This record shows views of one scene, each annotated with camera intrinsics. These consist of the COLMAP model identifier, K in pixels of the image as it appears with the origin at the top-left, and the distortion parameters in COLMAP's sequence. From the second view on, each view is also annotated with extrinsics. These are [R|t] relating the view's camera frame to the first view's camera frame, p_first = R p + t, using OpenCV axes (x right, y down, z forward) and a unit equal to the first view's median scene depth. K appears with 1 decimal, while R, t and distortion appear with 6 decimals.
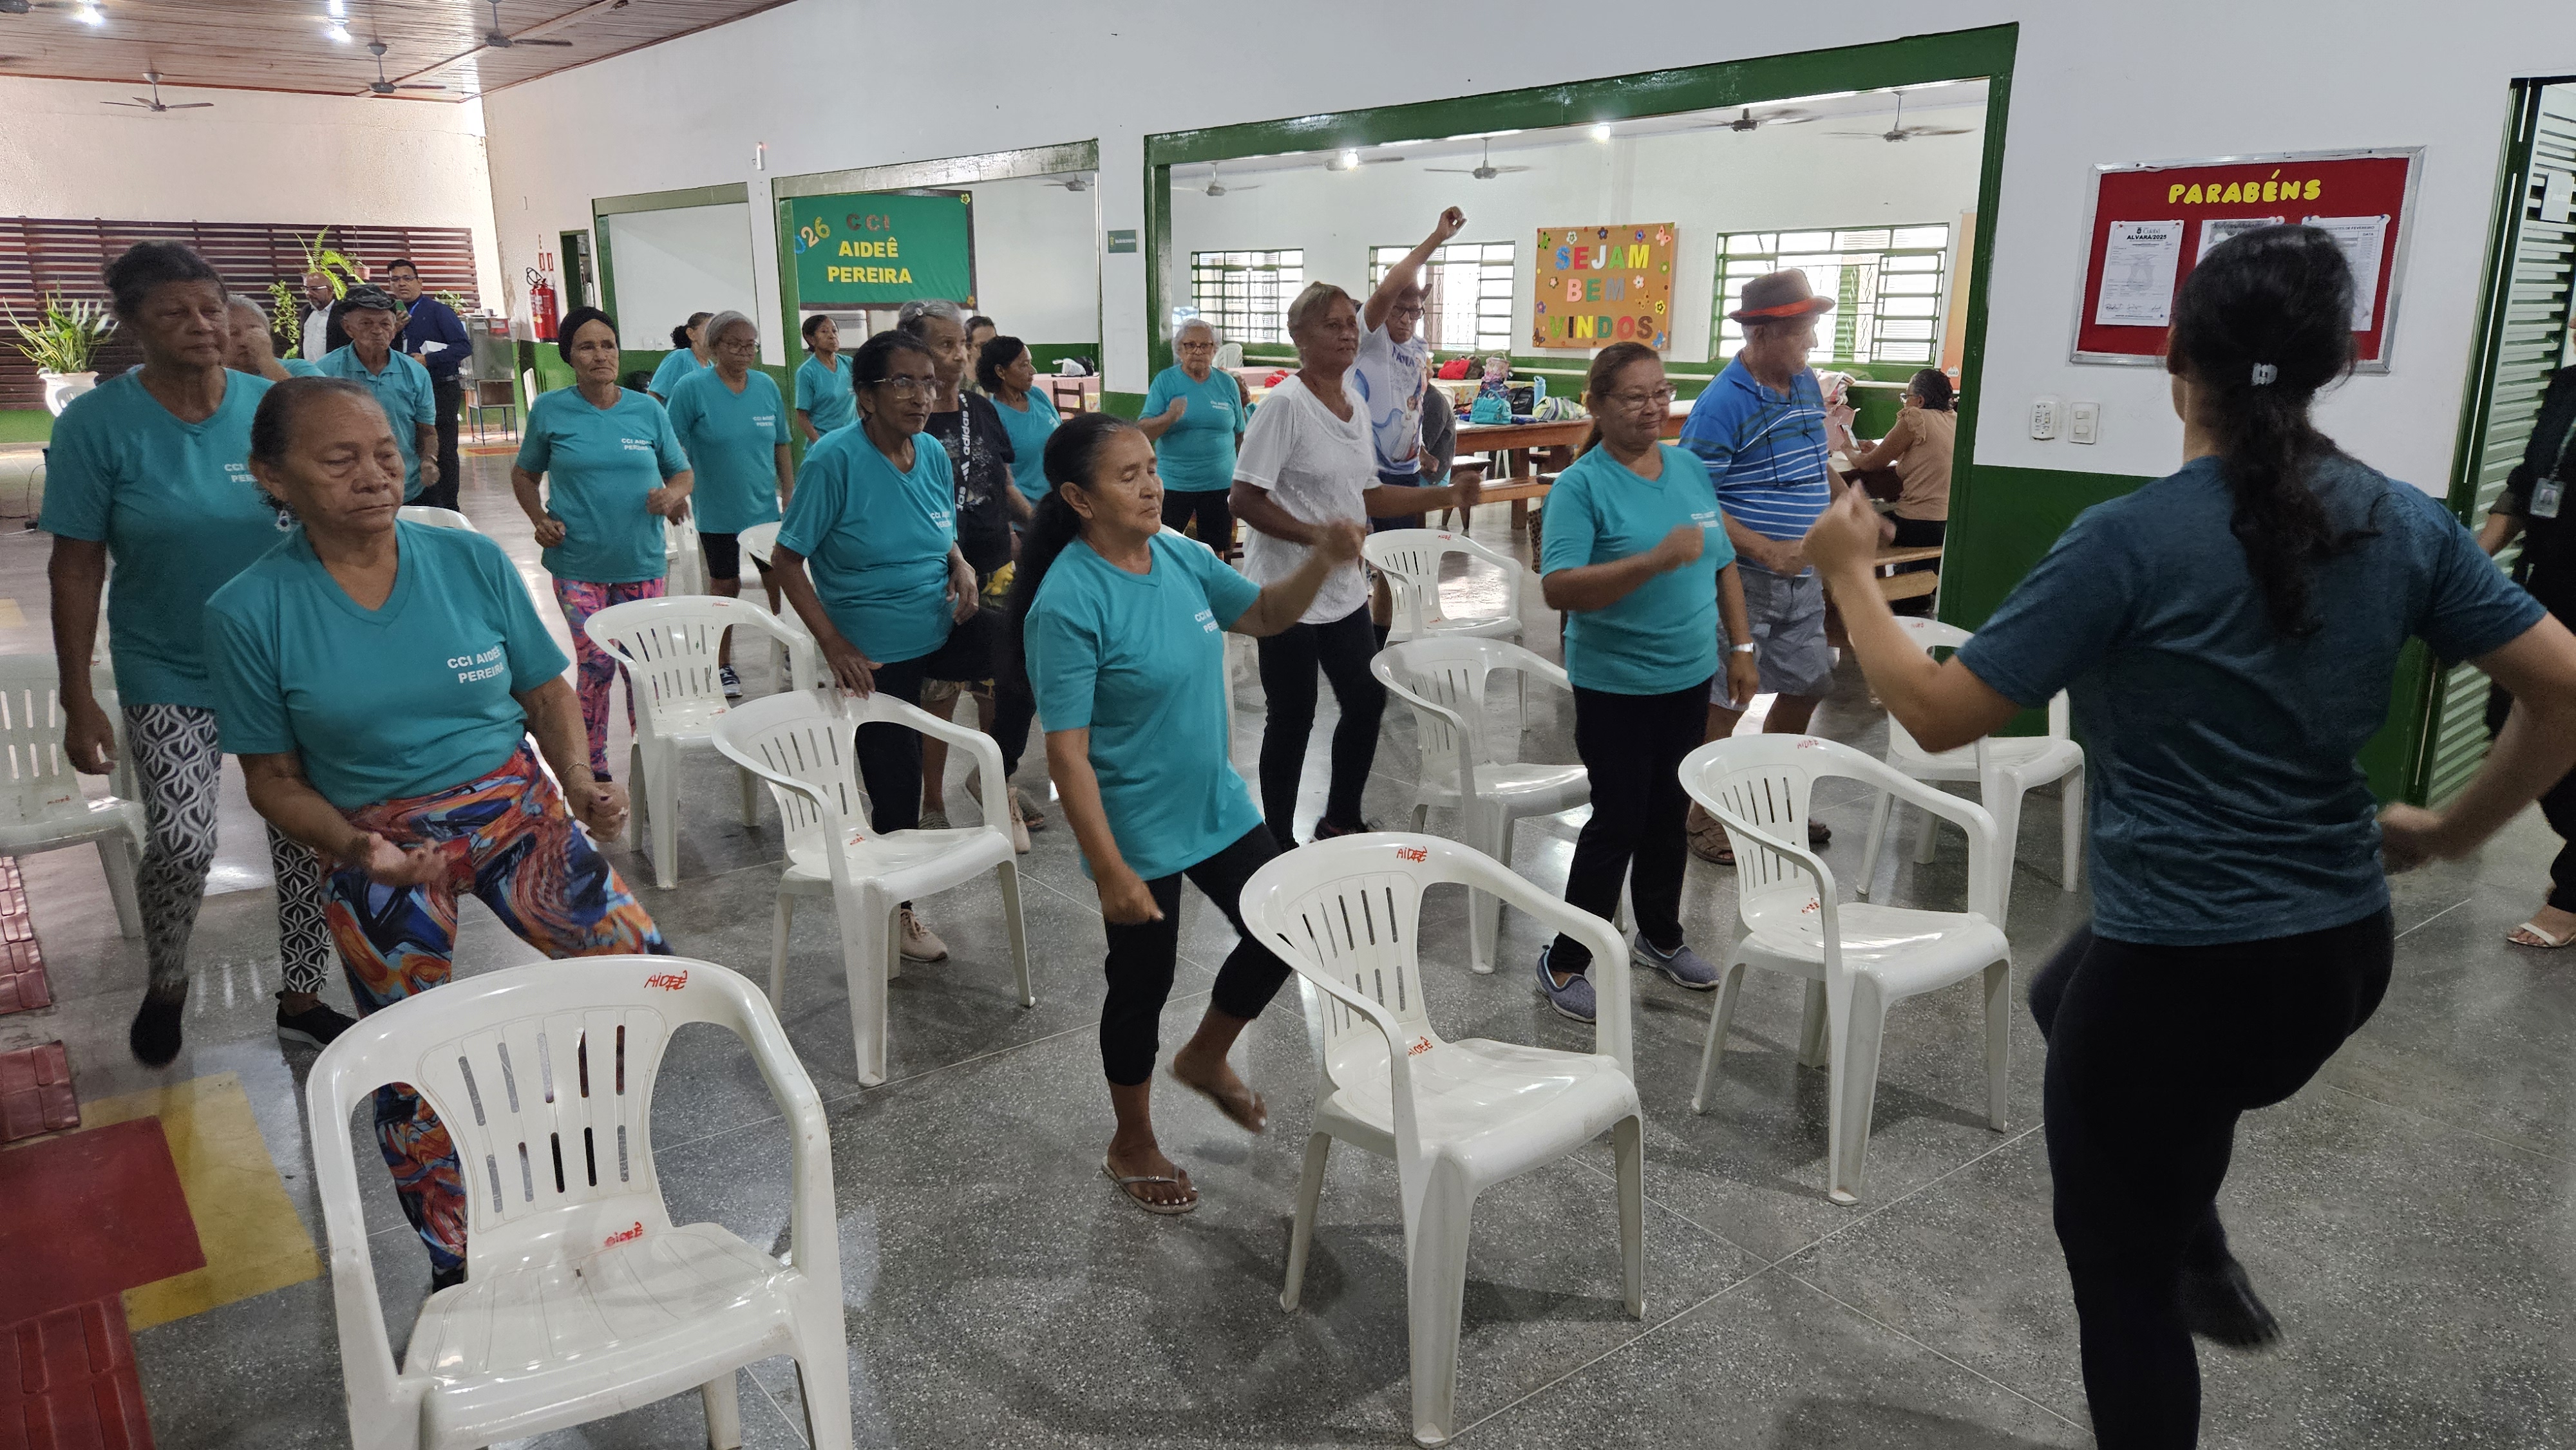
lens RADIAL K [[1742.7, 0, 1288.0], [0, 1742.7, 725.0], [0, 0, 1]] dist [-0.008994, -0.002107]
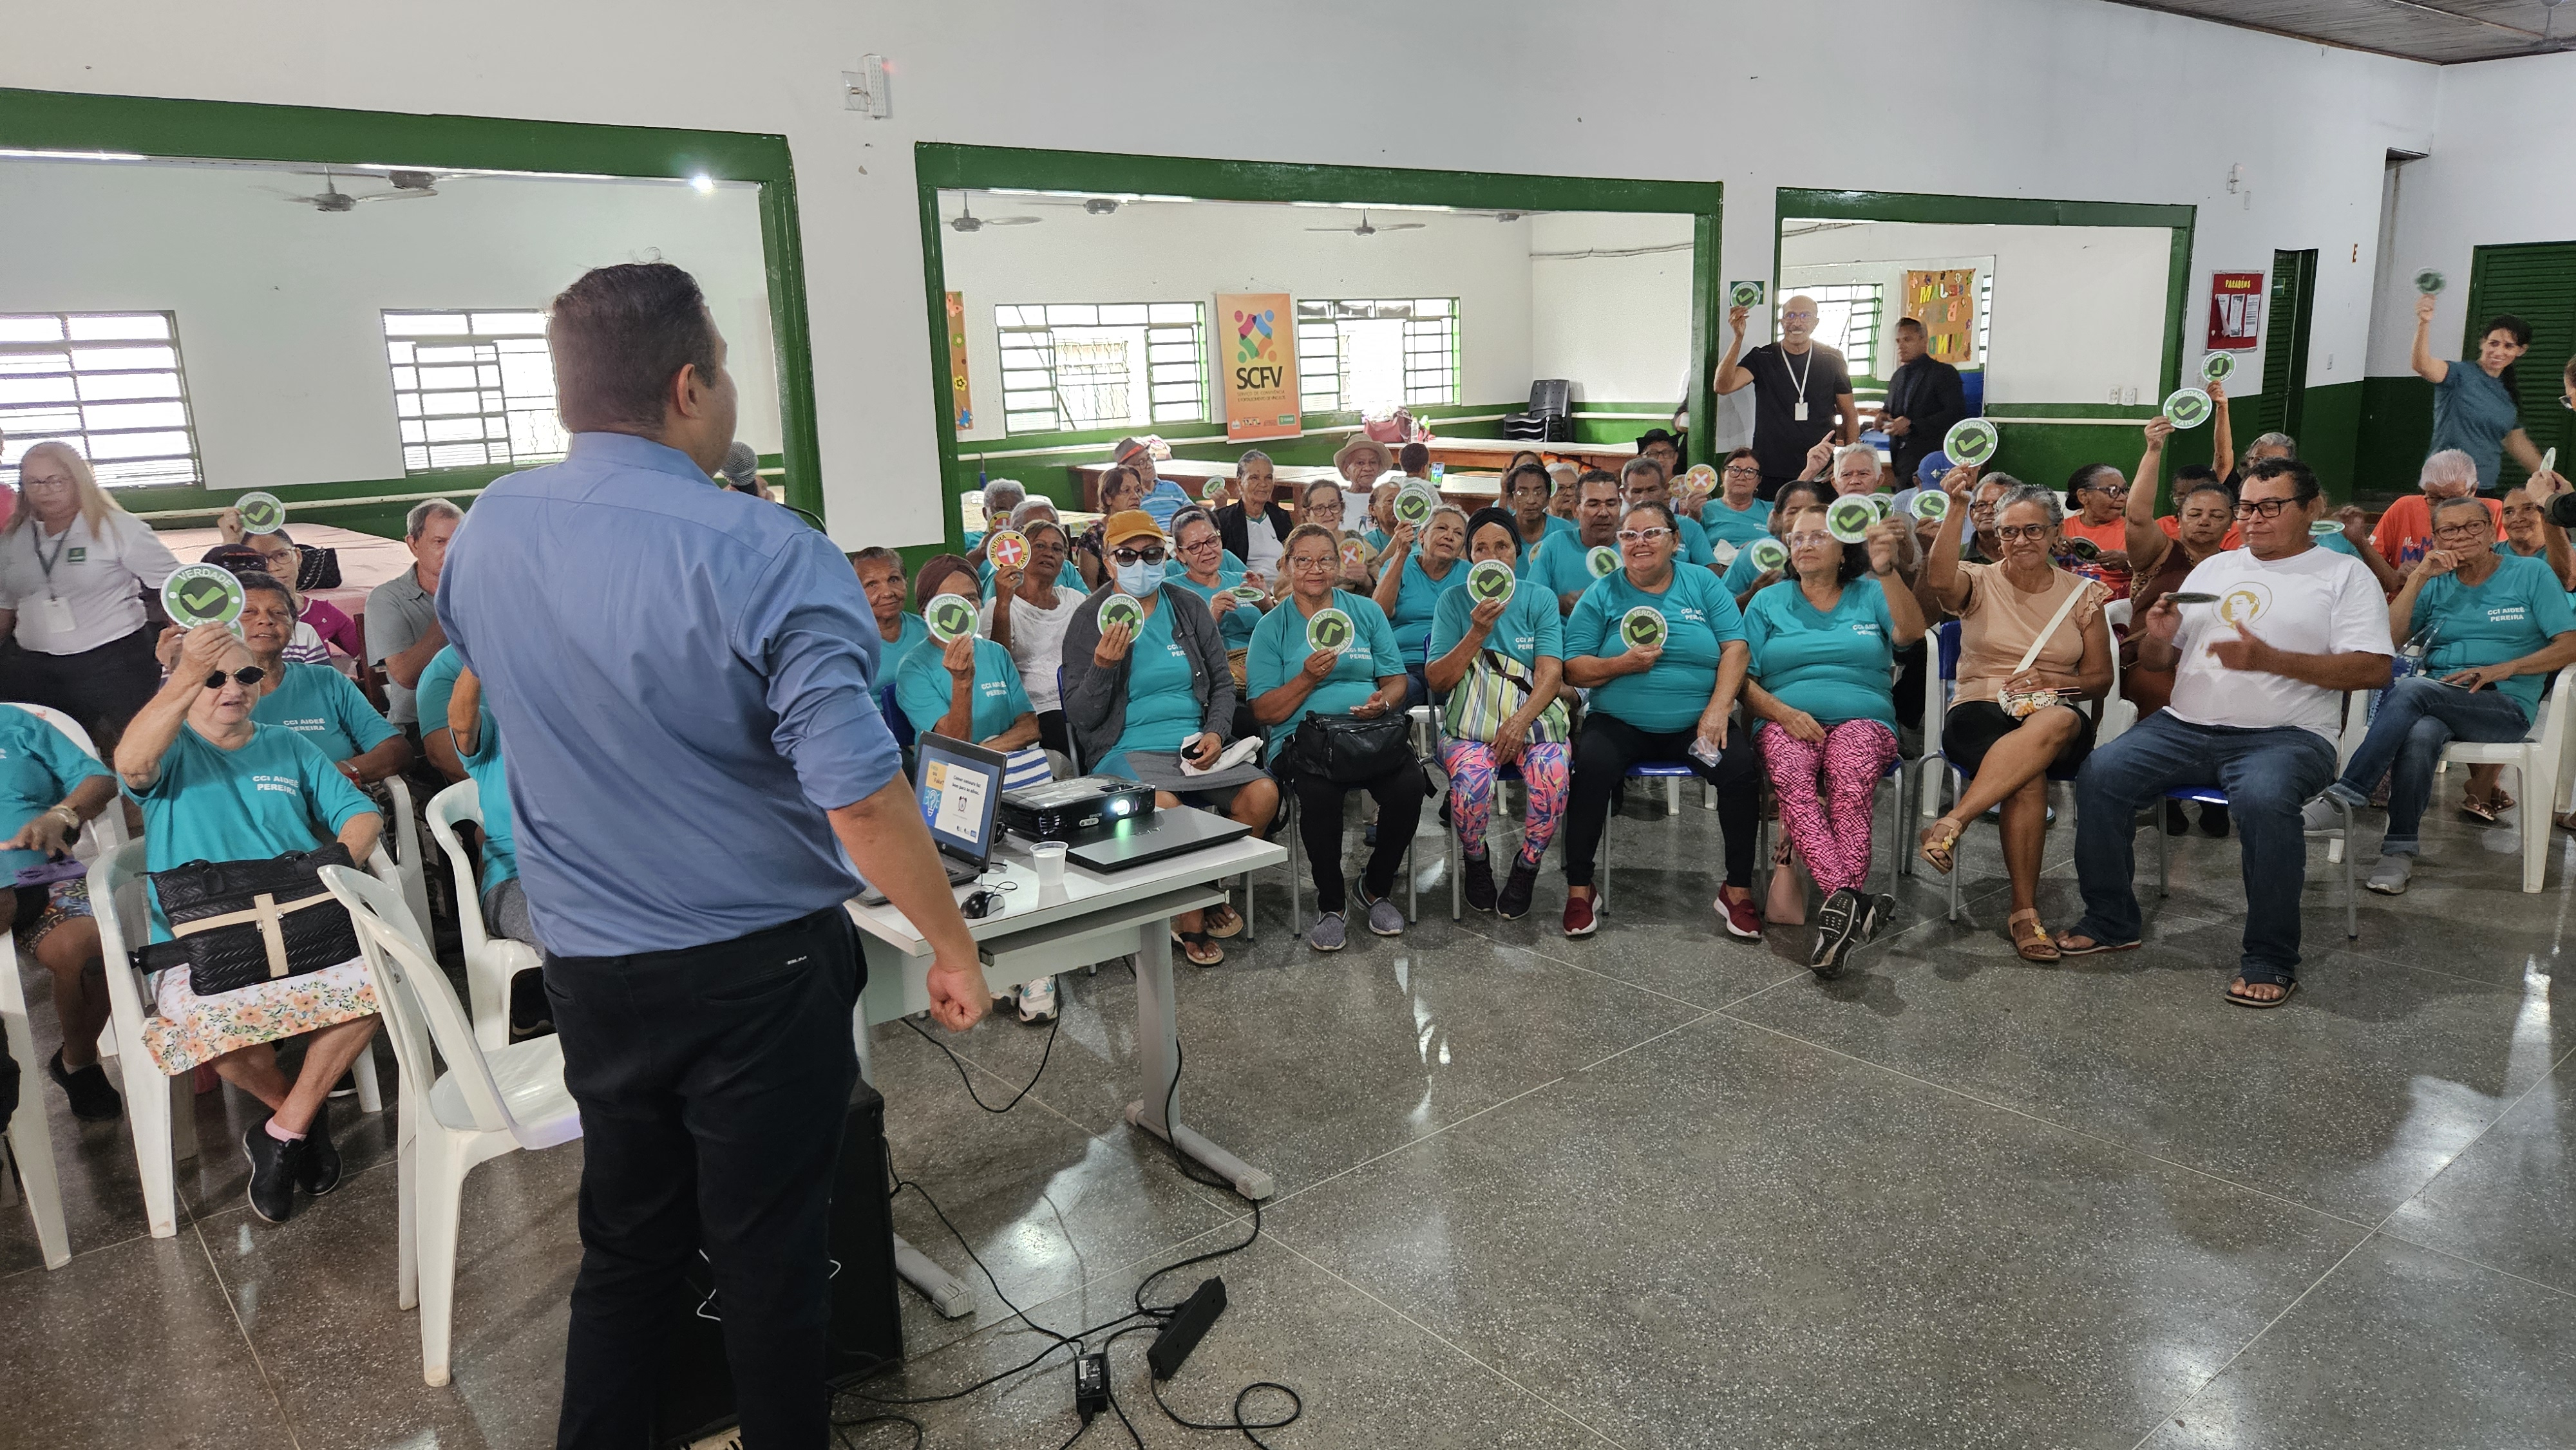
lens RADIAL K [[1742.7, 0, 1288.0], [0, 1742.7, 725.0], [0, 0, 1]] dist [-0.008994, -0.002107]
pose [[0.001354, -0.200008, 0.979793, -0.810117], [0.271046, 0.943190, 0.192162, -0.220350], [-0.962565, 0.265309, 0.055488, 0.919466]]
